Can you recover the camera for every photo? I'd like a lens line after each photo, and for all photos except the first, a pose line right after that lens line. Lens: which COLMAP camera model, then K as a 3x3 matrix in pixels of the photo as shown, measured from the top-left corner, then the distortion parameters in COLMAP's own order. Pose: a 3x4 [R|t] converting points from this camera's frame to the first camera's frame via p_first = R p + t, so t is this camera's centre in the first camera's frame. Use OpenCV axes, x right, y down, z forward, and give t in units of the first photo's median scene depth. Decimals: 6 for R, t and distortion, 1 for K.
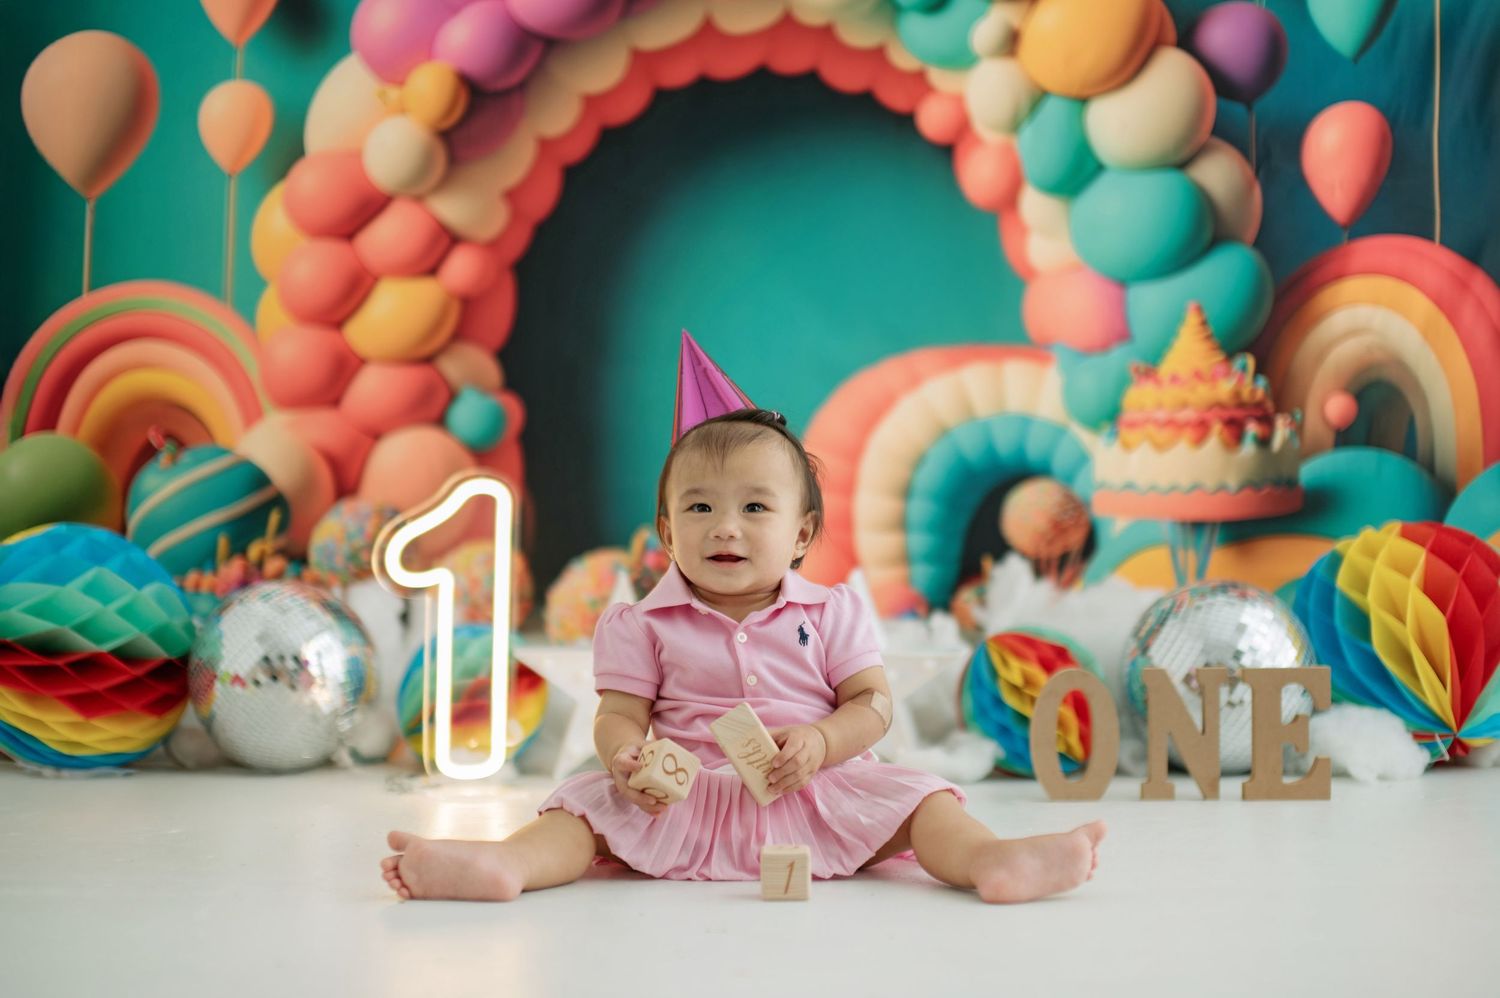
lens RADIAL K [[2078.7, 0, 721.9], [0, 2078.7, 505.3], [0, 0, 1]] dist [-0.062709, 0.000000]
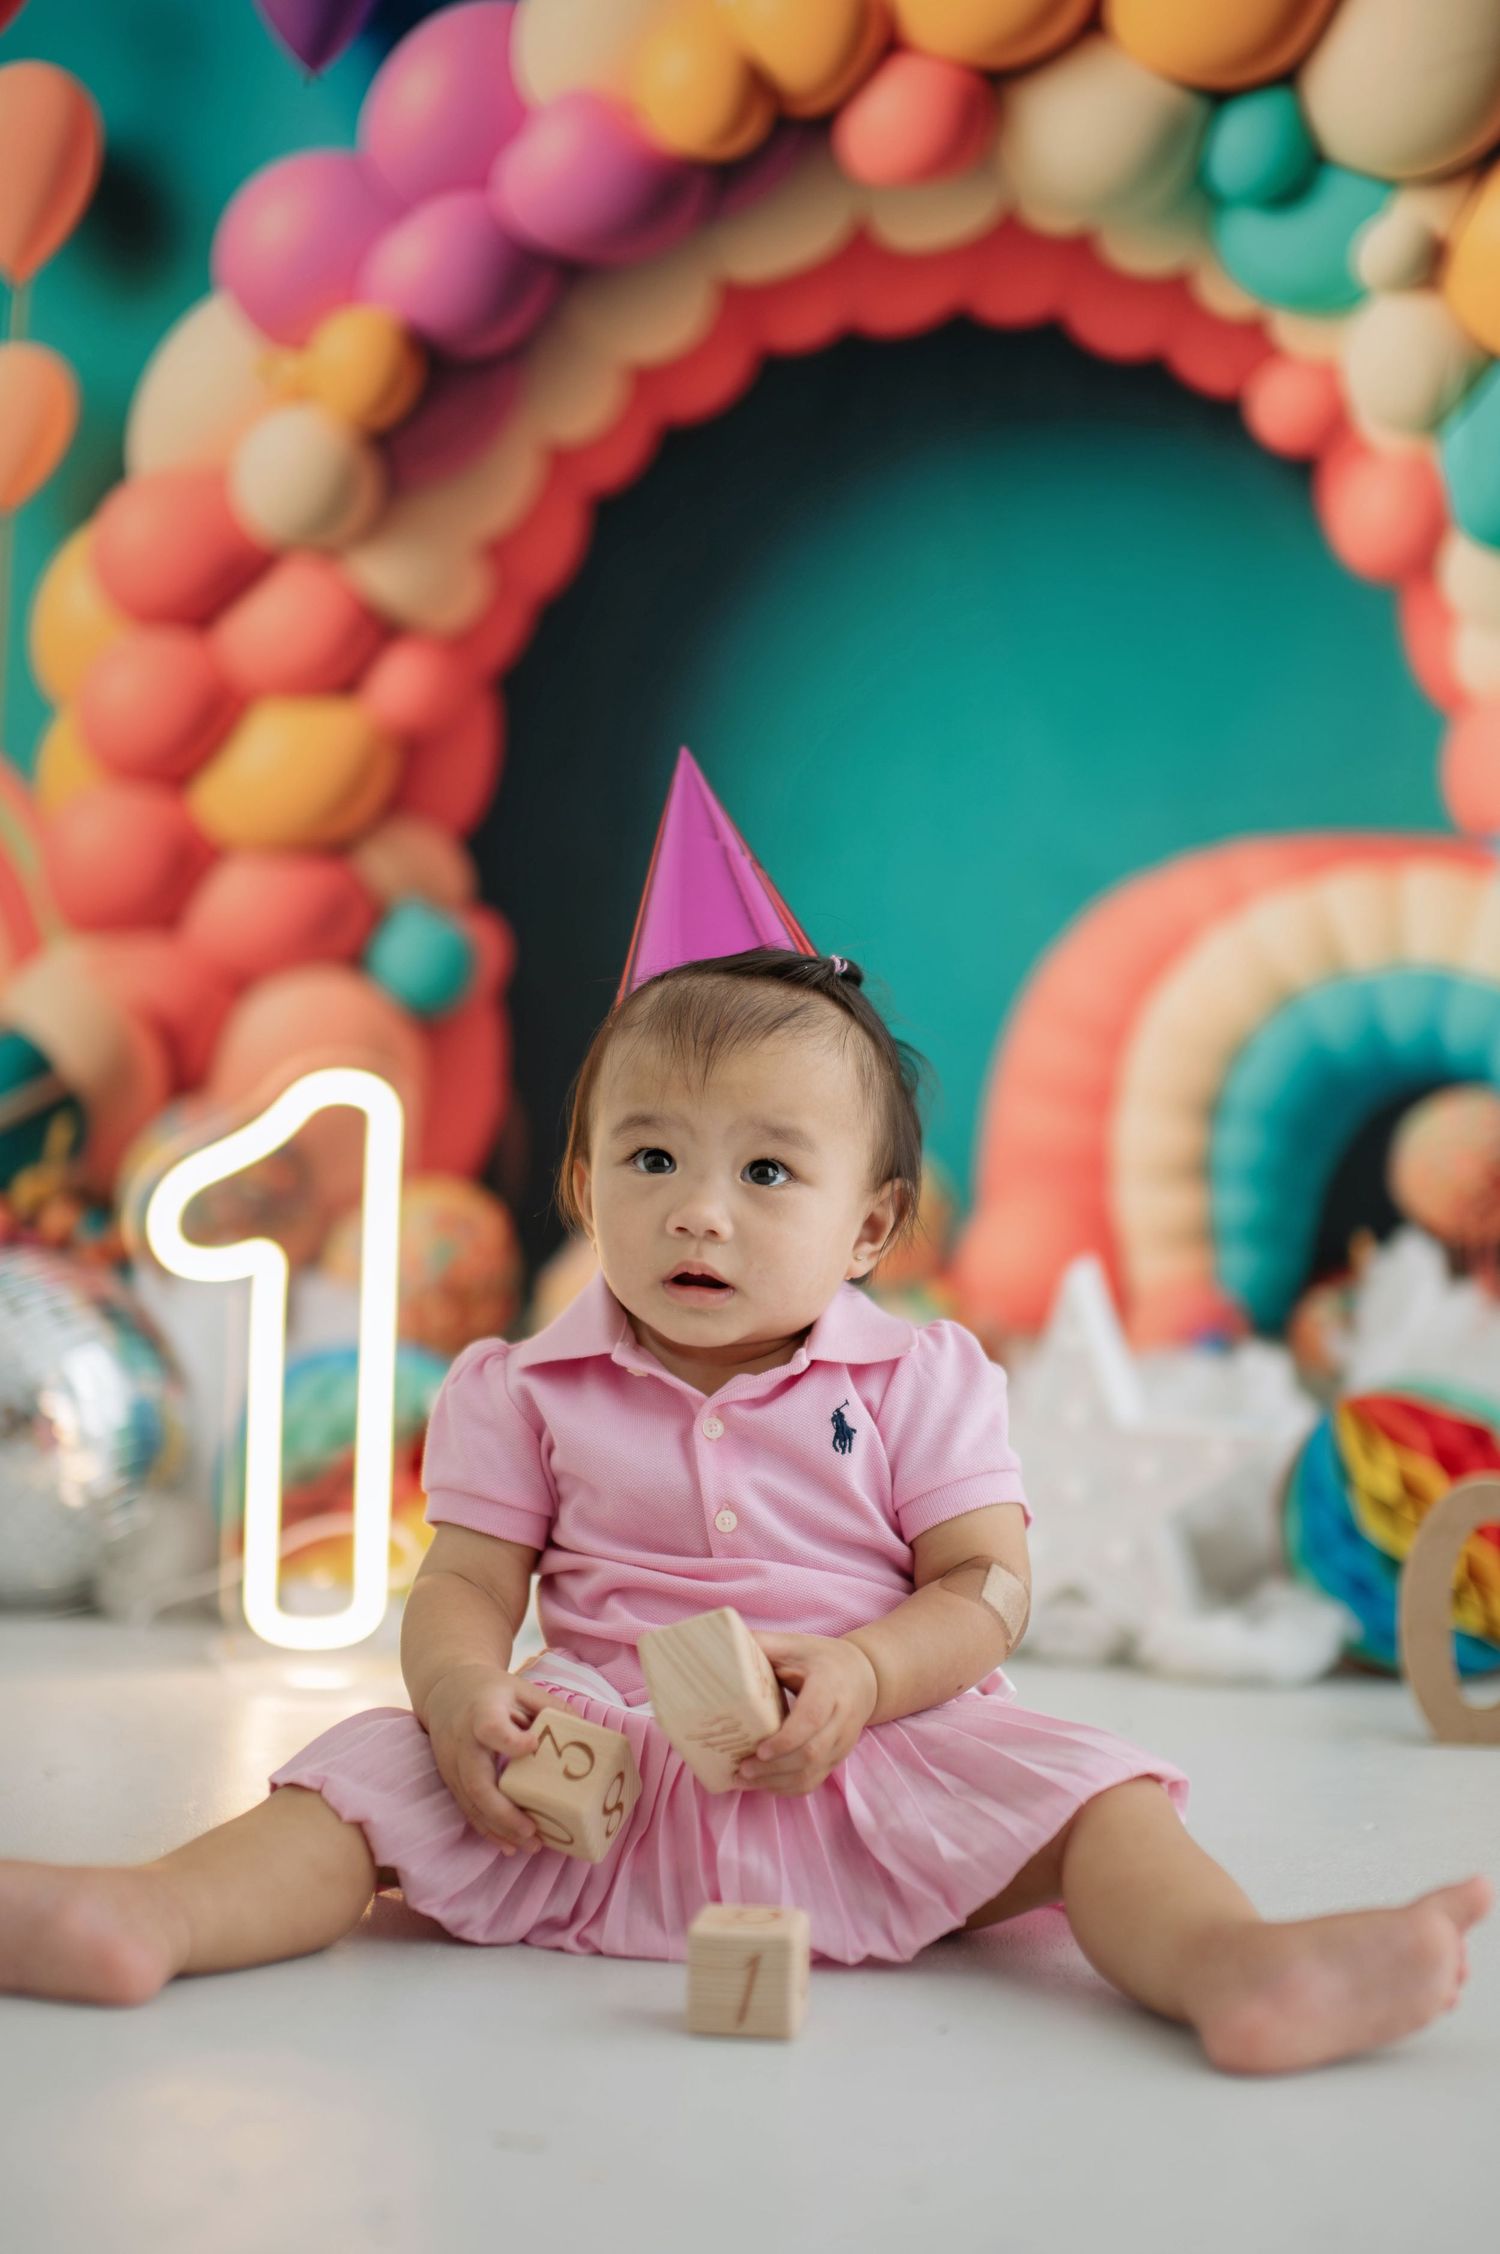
lens RADIAL K [[3123.6, 0, 765.1], [0, 3123.6, 1107.9], [0, 0, 1]] dist [-0.062709, 0.000000]
pose [[0.993748, 0.021709, -0.109513, 0.062259], [-0.021464, 0.999764, 0.003413, -0.007287], [0.109562, -0.001041, 0.993979, 0.193846]]
